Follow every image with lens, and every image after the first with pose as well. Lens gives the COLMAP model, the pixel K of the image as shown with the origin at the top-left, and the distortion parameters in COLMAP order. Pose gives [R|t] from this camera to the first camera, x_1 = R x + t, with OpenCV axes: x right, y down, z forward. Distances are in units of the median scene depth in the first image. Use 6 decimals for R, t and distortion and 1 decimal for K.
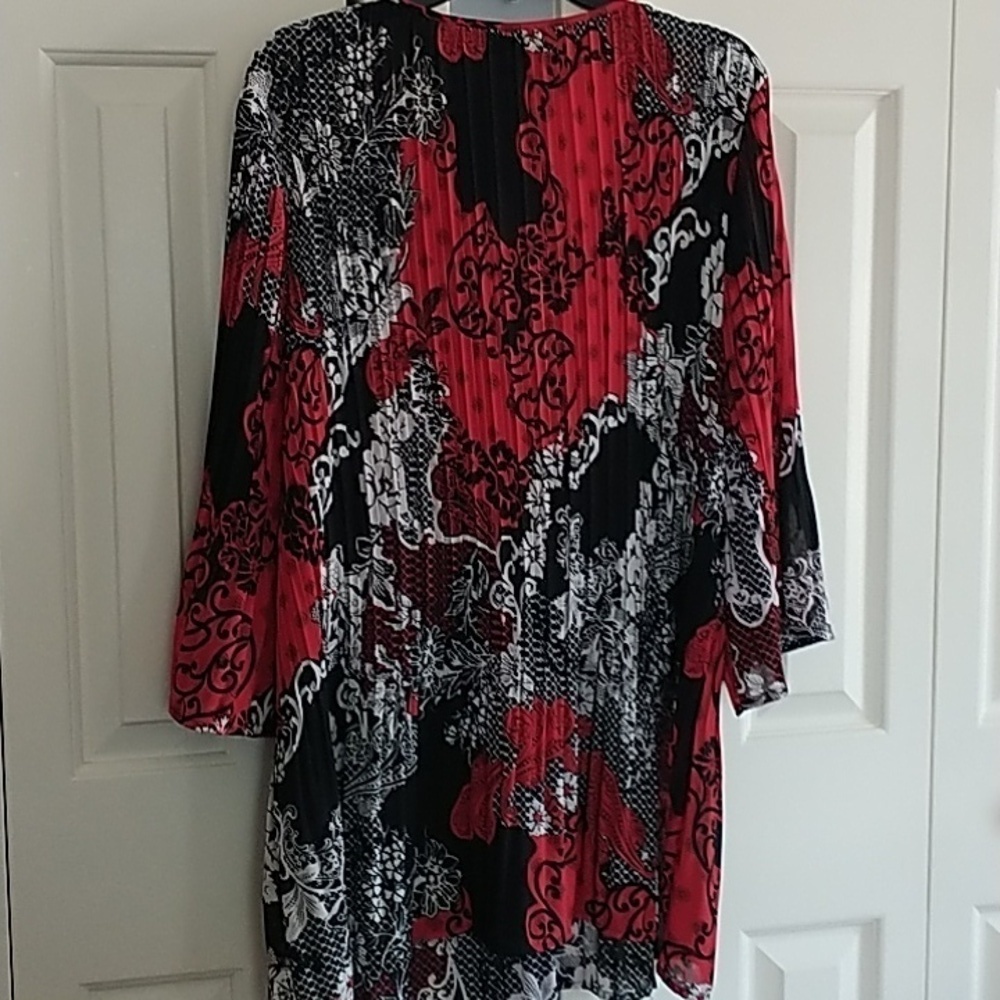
lens RADIAL K [[1709.6, 0, 500.0], [0, 1709.6, 500.0], [0, 0, 1]] dist [0.270469, -1.289117]
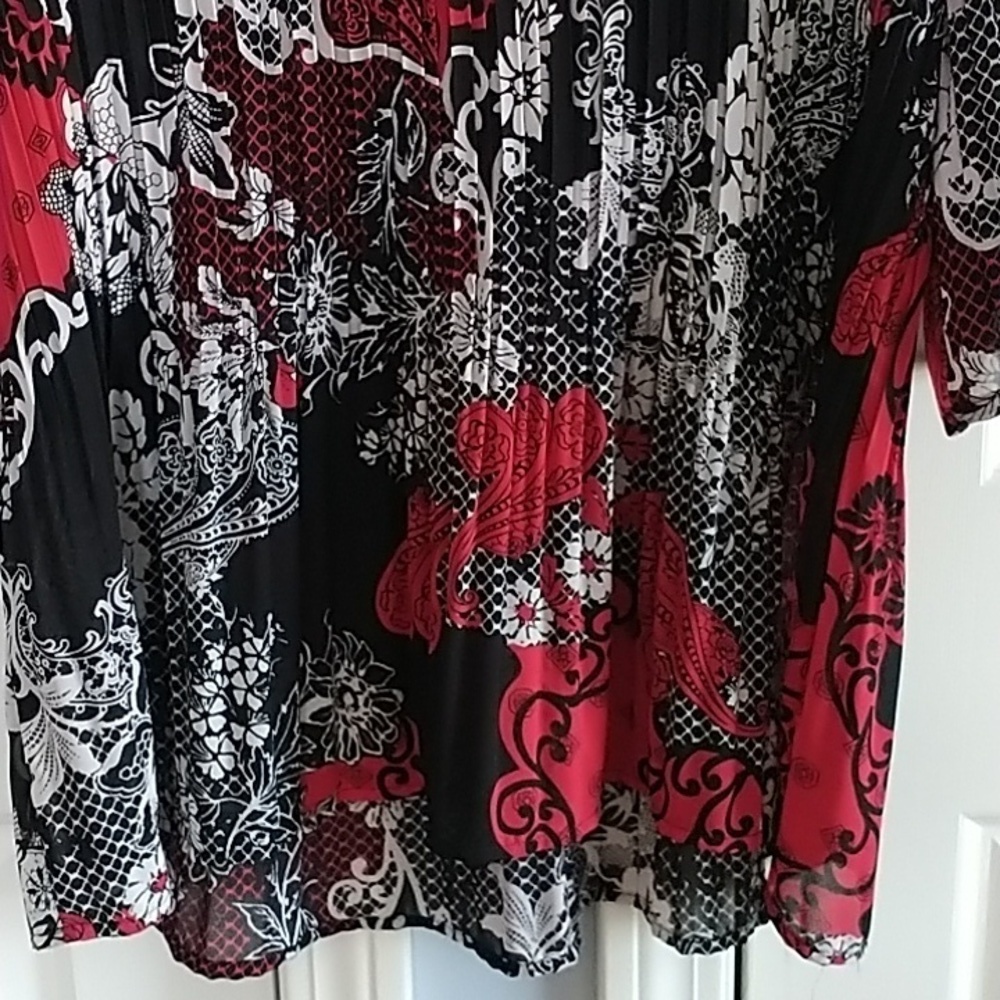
lens RADIAL K [[1709.6, 0, 500.0], [0, 1709.6, 500.0], [0, 0, 1]] dist [0.270469, -1.289117]
pose [[0.967782, 0.062087, -0.244017, 0.140916], [-0.012799, 0.980000, 0.198587, 0.049370], [0.251466, -0.189066, 0.949220, 0.521838]]
